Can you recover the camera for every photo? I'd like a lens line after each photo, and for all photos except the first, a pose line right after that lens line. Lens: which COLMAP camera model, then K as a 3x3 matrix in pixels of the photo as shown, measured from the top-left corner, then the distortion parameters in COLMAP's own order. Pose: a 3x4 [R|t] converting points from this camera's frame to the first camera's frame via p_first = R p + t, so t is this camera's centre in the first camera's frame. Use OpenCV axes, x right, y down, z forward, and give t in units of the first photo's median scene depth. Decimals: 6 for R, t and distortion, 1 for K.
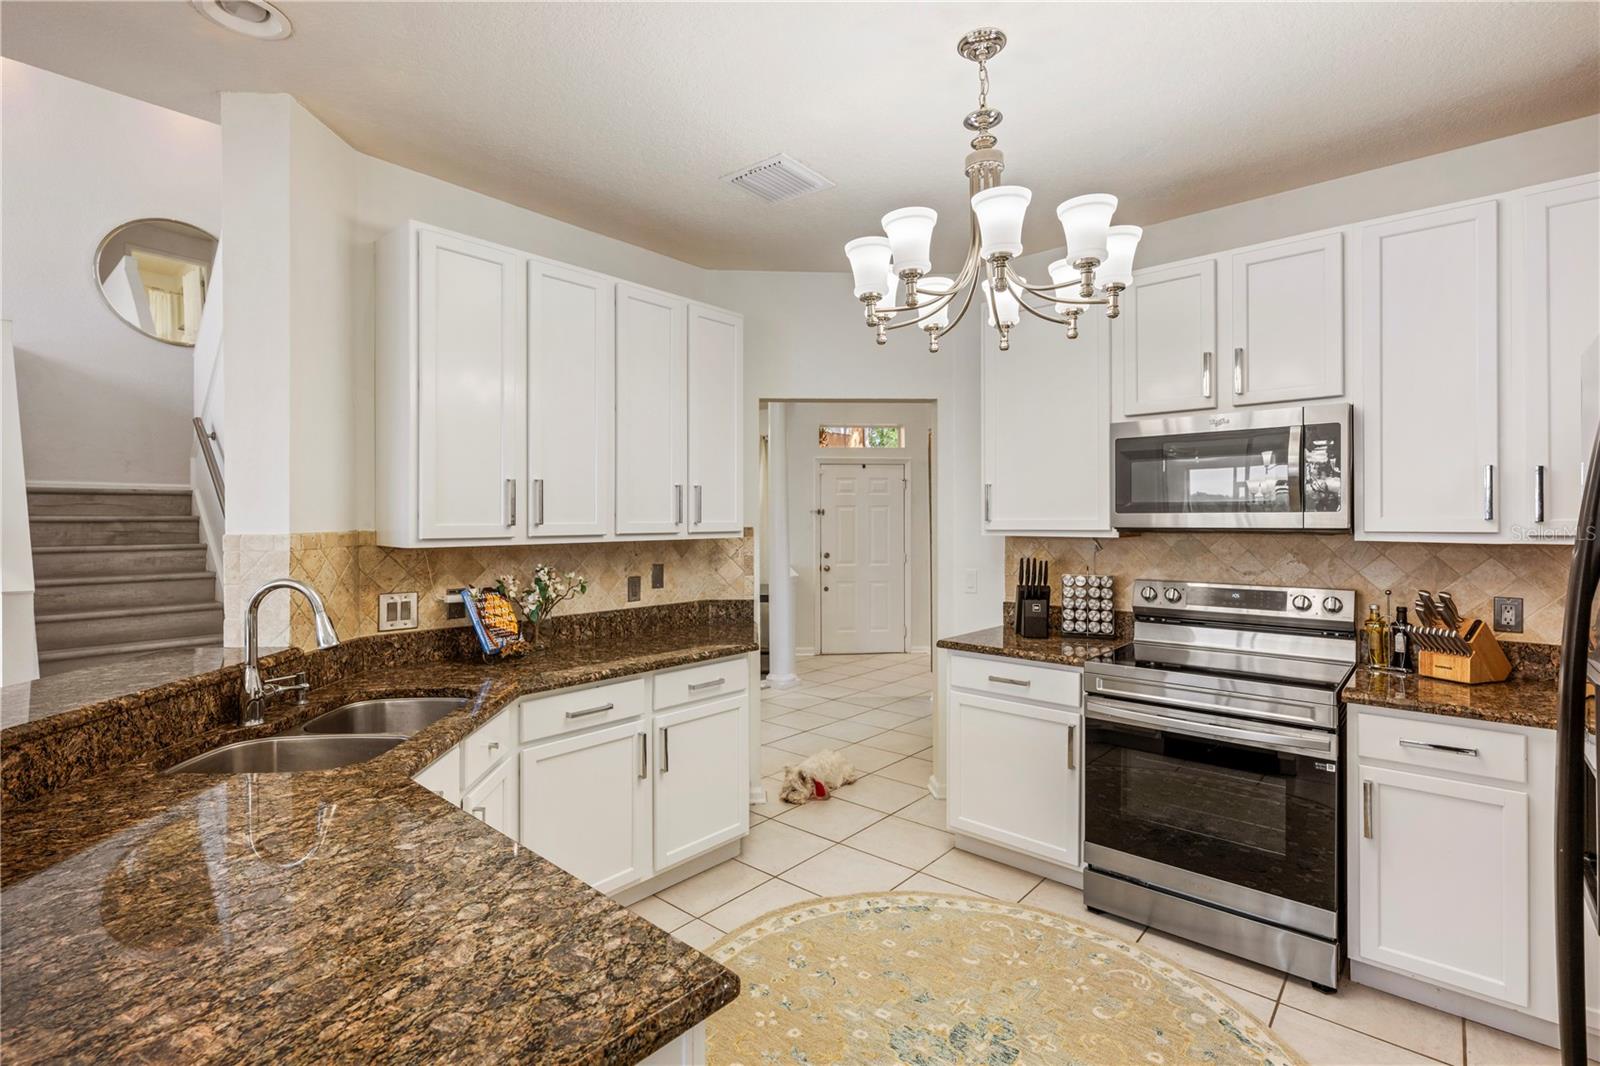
lens RADIAL K [[730.3, 0, 801.9], [0, 730.3, 522.6], [0, 0, 1]] dist [-0.000944, -0.000012]
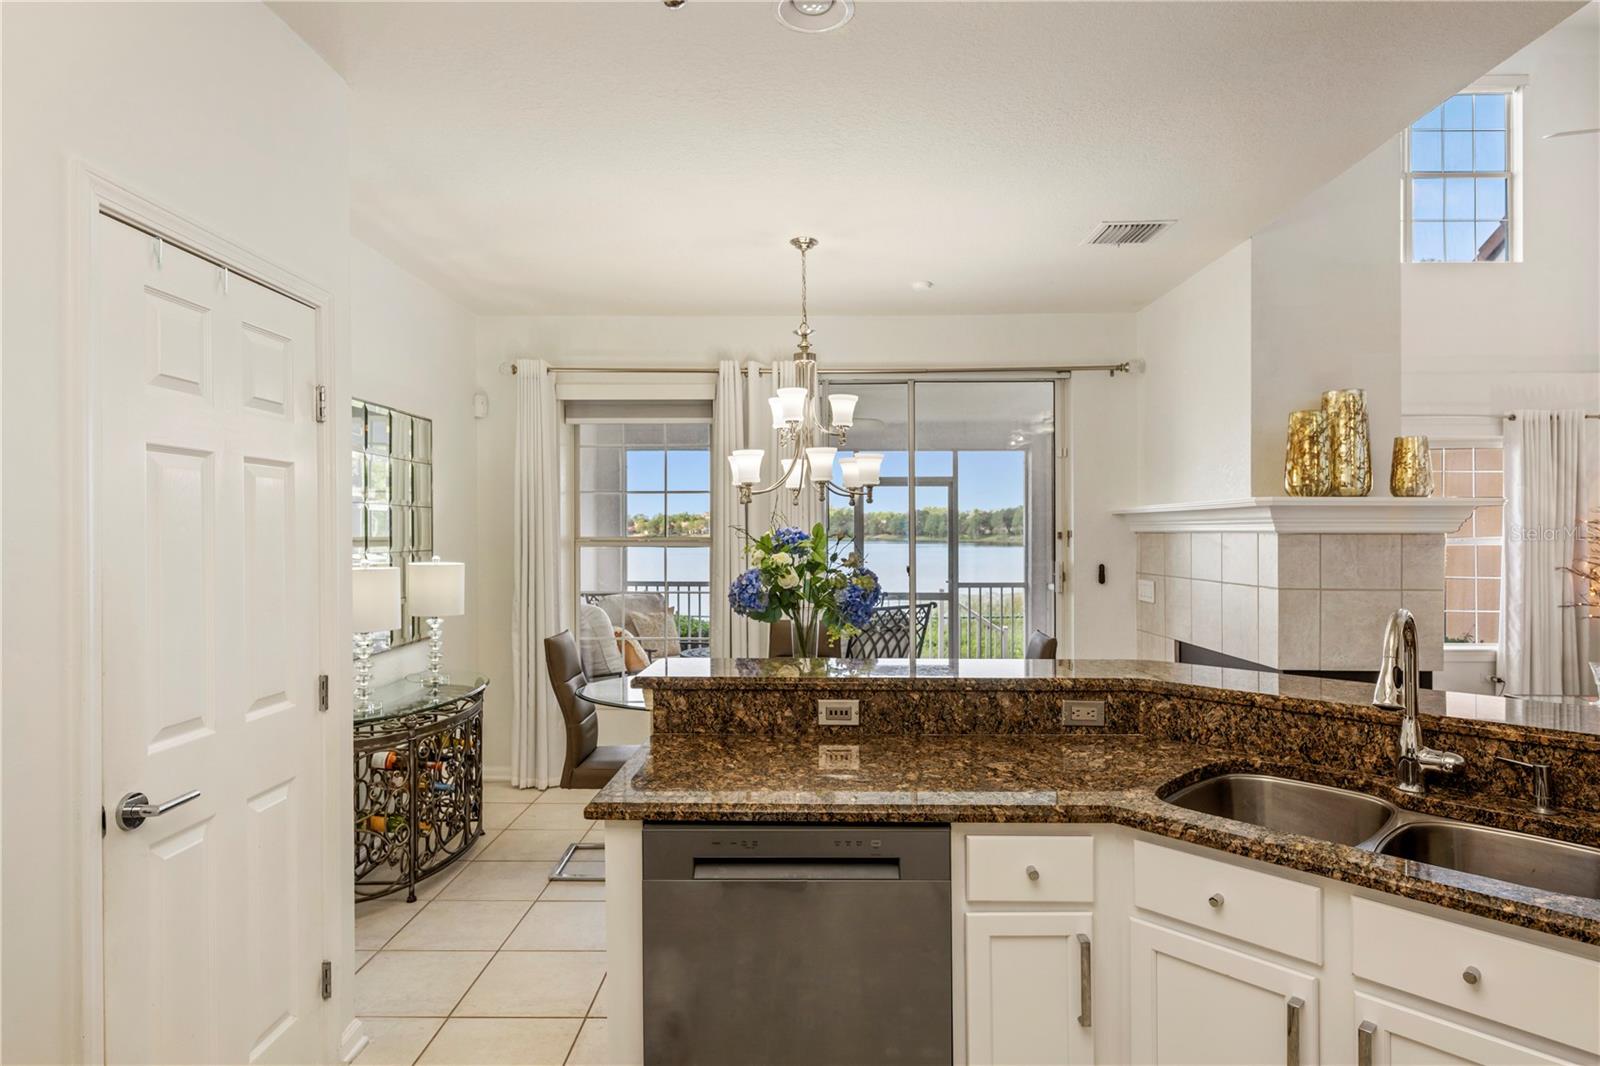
lens RADIAL K [[887.5, 0, 807.2], [0, 887.5, 532.0], [0, 0, 1]] dist [0.005125, 0.000859]
pose [[-0.761035, 0.005859, -0.648684, 0.477780], [0.000645, 0.999966, 0.008275, -0.018633], [0.648710, 0.005879, -0.761013, 1.624437]]
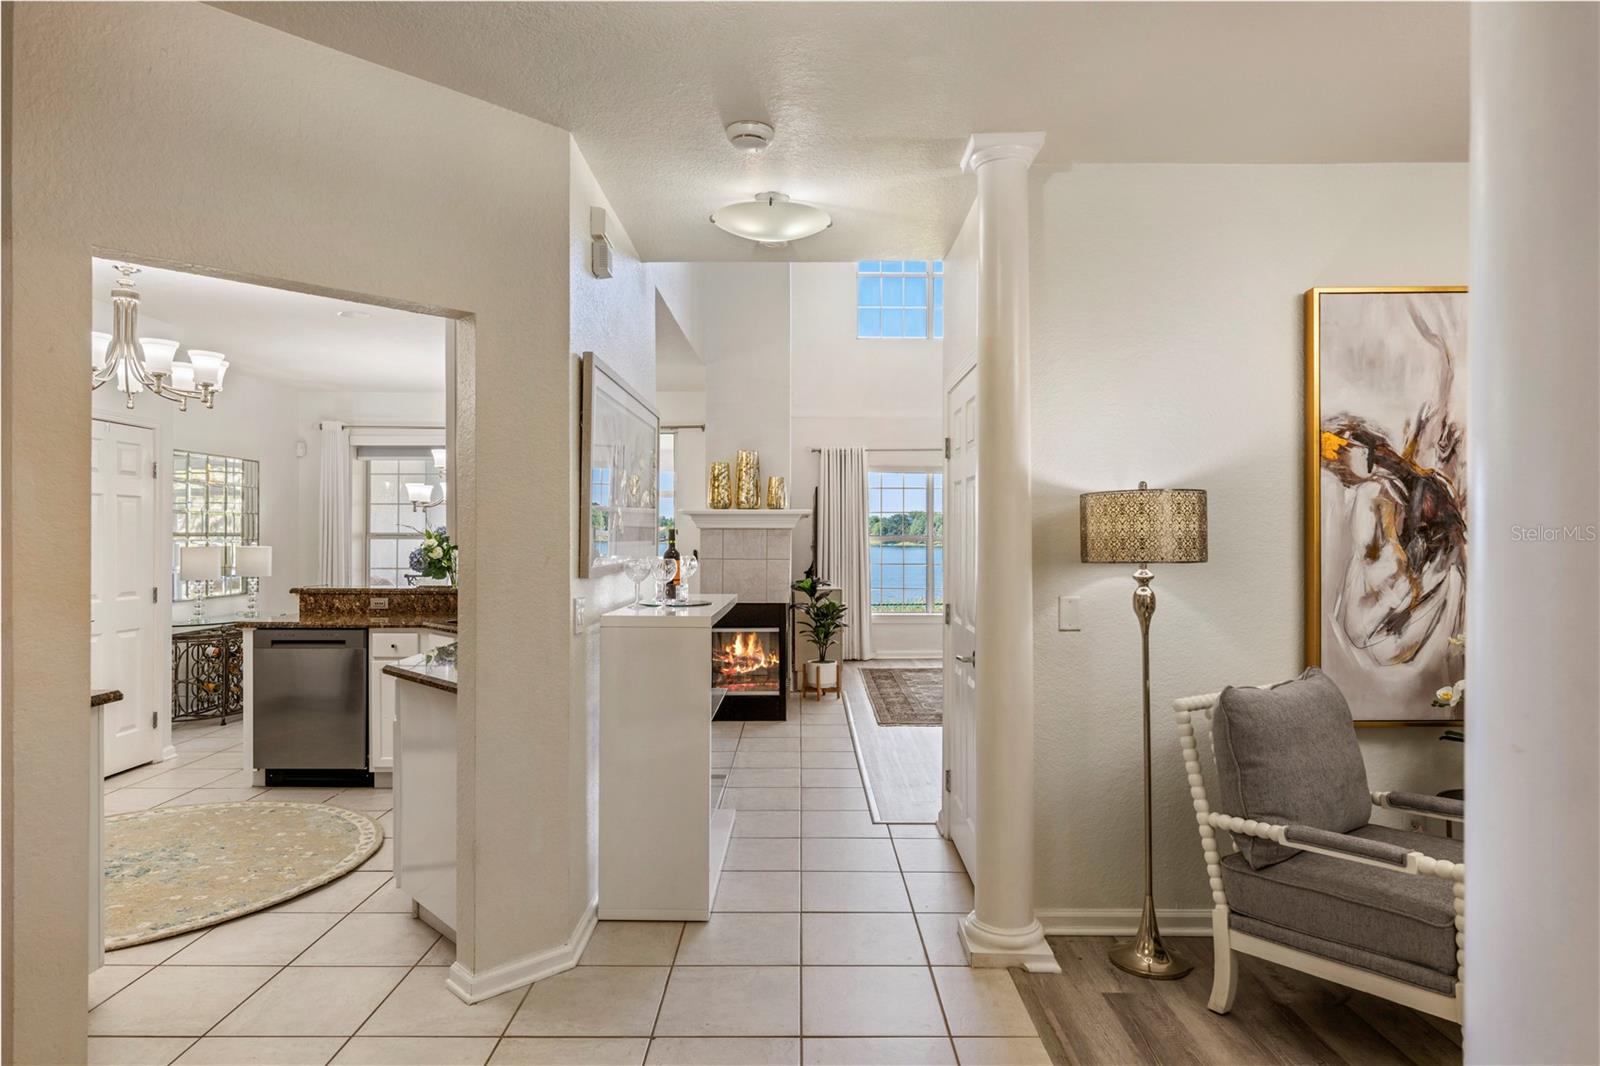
lens RADIAL K [[917.1, 0, 803.0], [0, 917.1, 523.6], [0, 0, 1]] dist [0.003299, -0.000494]
pose [[-0.753902, -0.004959, -0.656968, 0.533355], [-0.000435, 0.999975, -0.007049, -0.001556], [0.656987, -0.005028, -0.753885, 3.161423]]
